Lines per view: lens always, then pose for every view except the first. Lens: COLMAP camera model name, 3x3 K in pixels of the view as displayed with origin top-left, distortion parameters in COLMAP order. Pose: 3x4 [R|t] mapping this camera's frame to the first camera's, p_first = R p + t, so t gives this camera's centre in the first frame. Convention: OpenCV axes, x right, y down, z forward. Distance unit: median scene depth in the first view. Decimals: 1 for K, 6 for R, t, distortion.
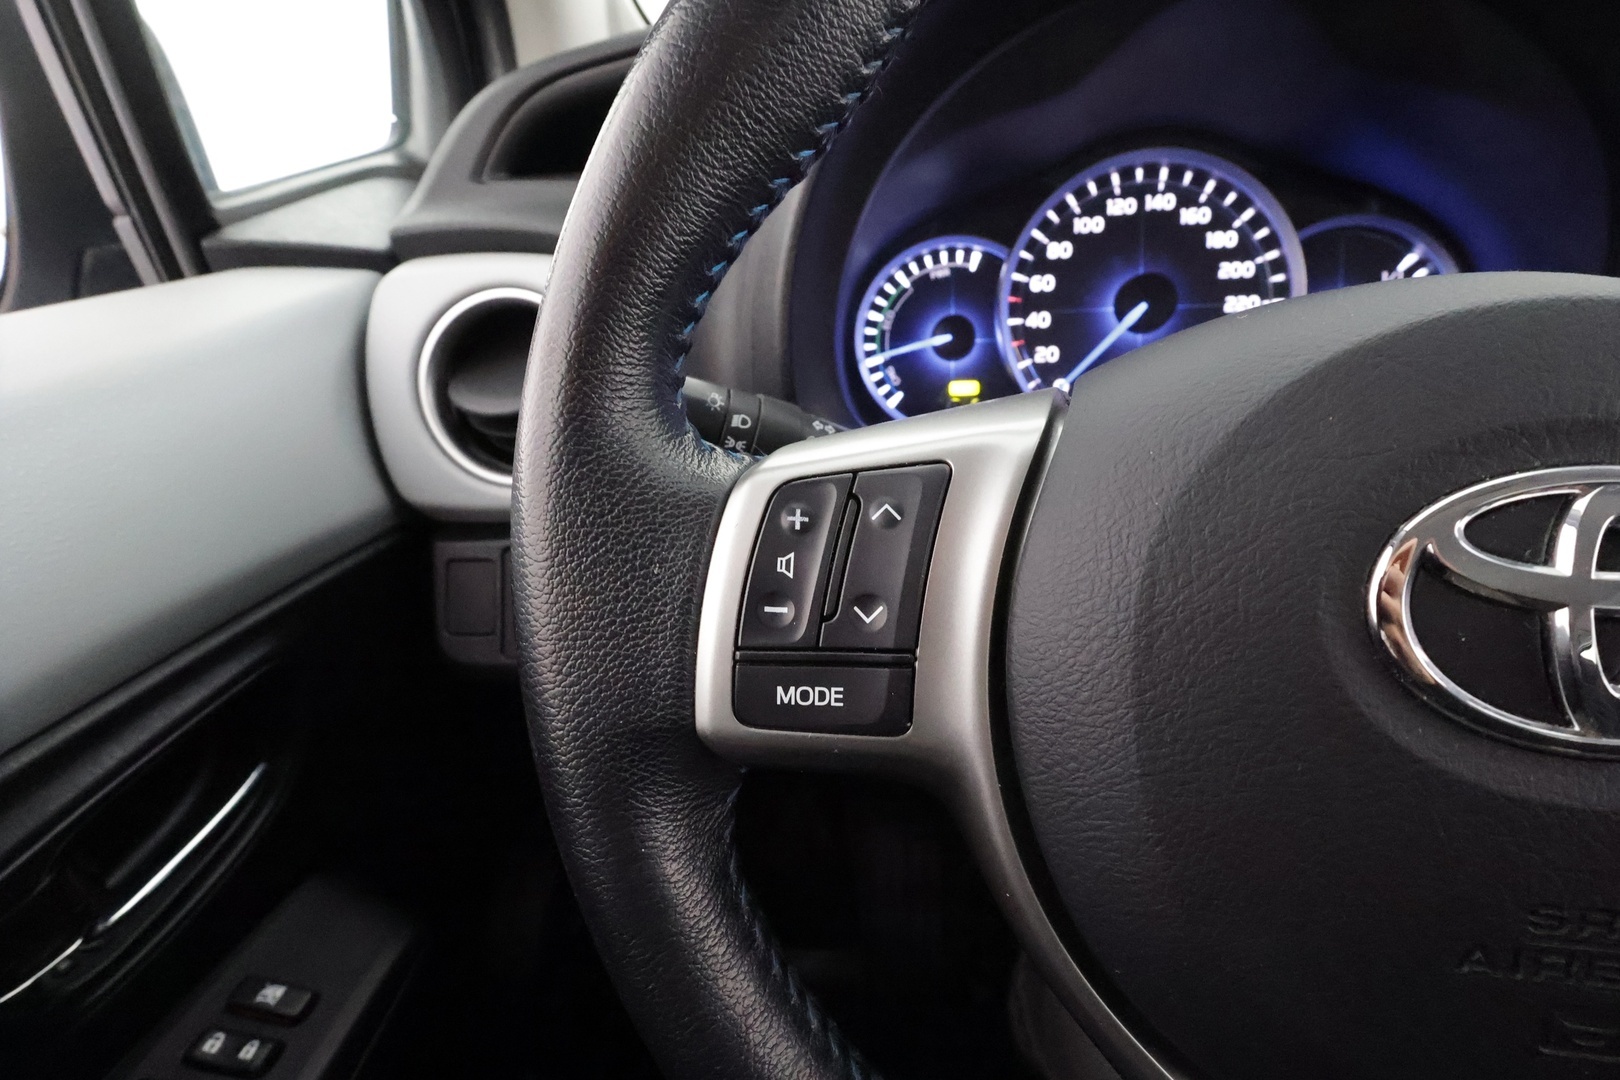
lens RADIAL K [[751.7, 0, 810.1], [0, 751.7, 544.9], [0, 0, 1]] dist [-0.003070, 0.001223]
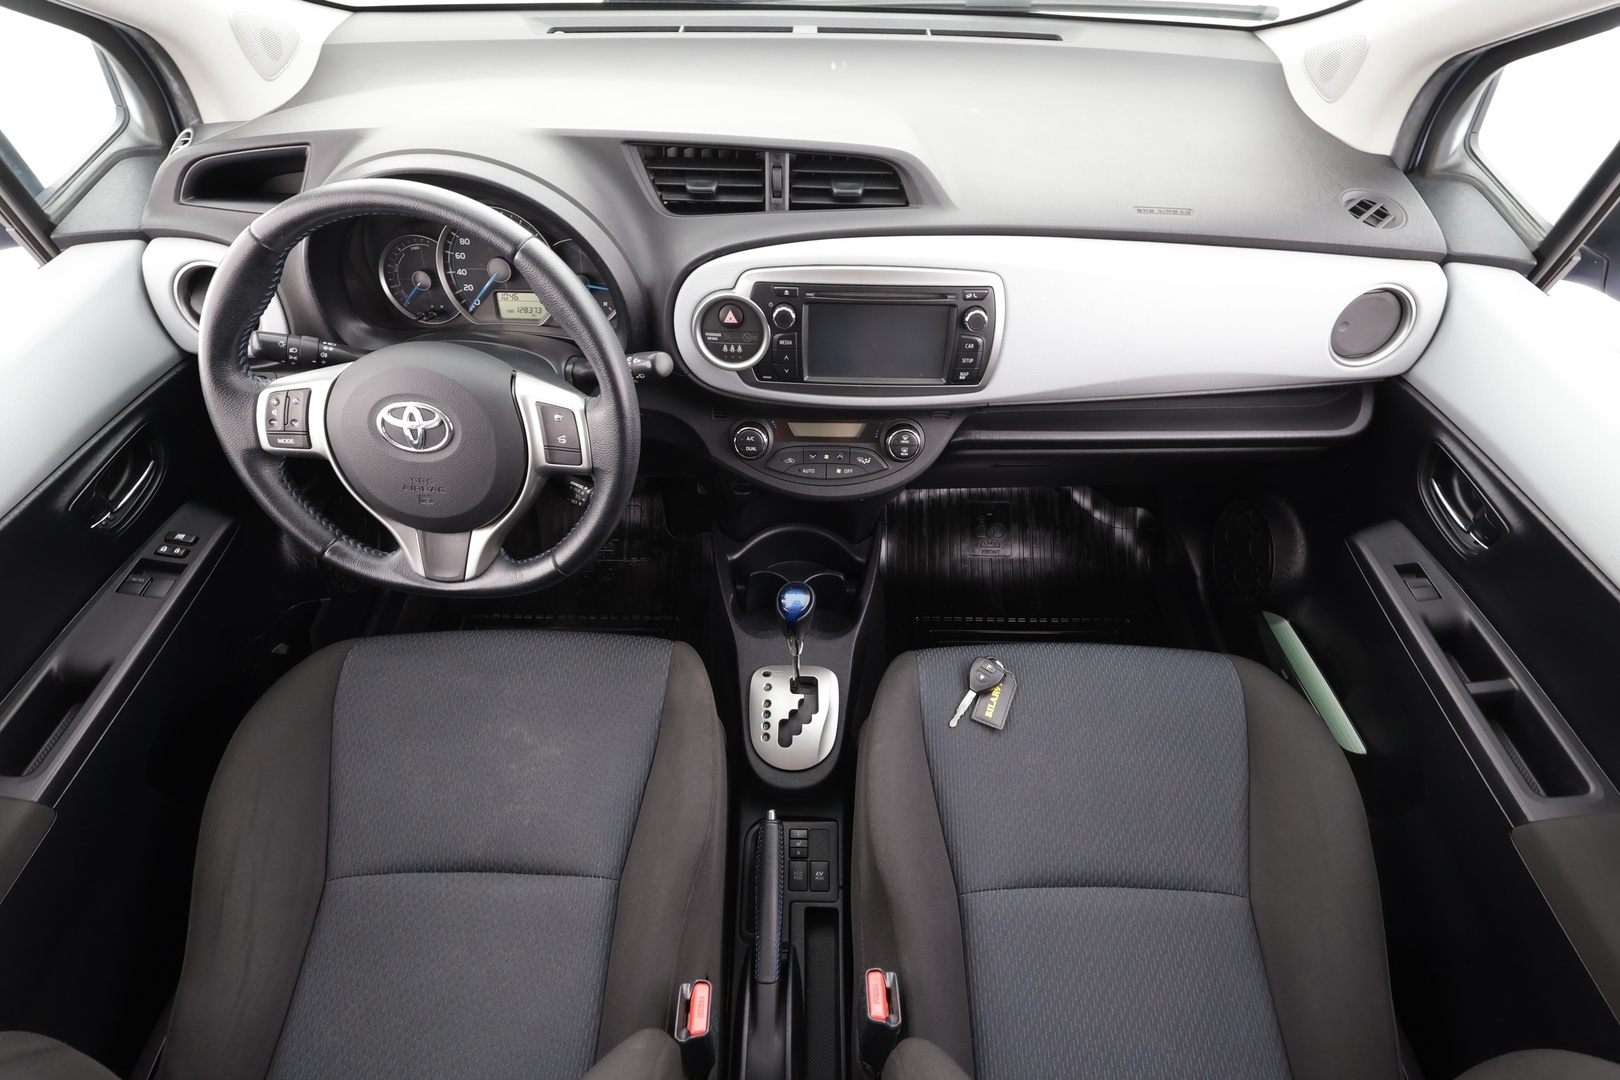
lens RADIAL K [[751.7, 0, 810.1], [0, 751.7, 544.9], [0, 0, 1]] dist [-0.003070, 0.001223]
pose [[0.992214, -0.023378, 0.122334, 1.138766], [-0.024192, 0.927344, 0.373428, -0.438026], [-0.122176, -0.373479, 0.919558, -1.677794]]
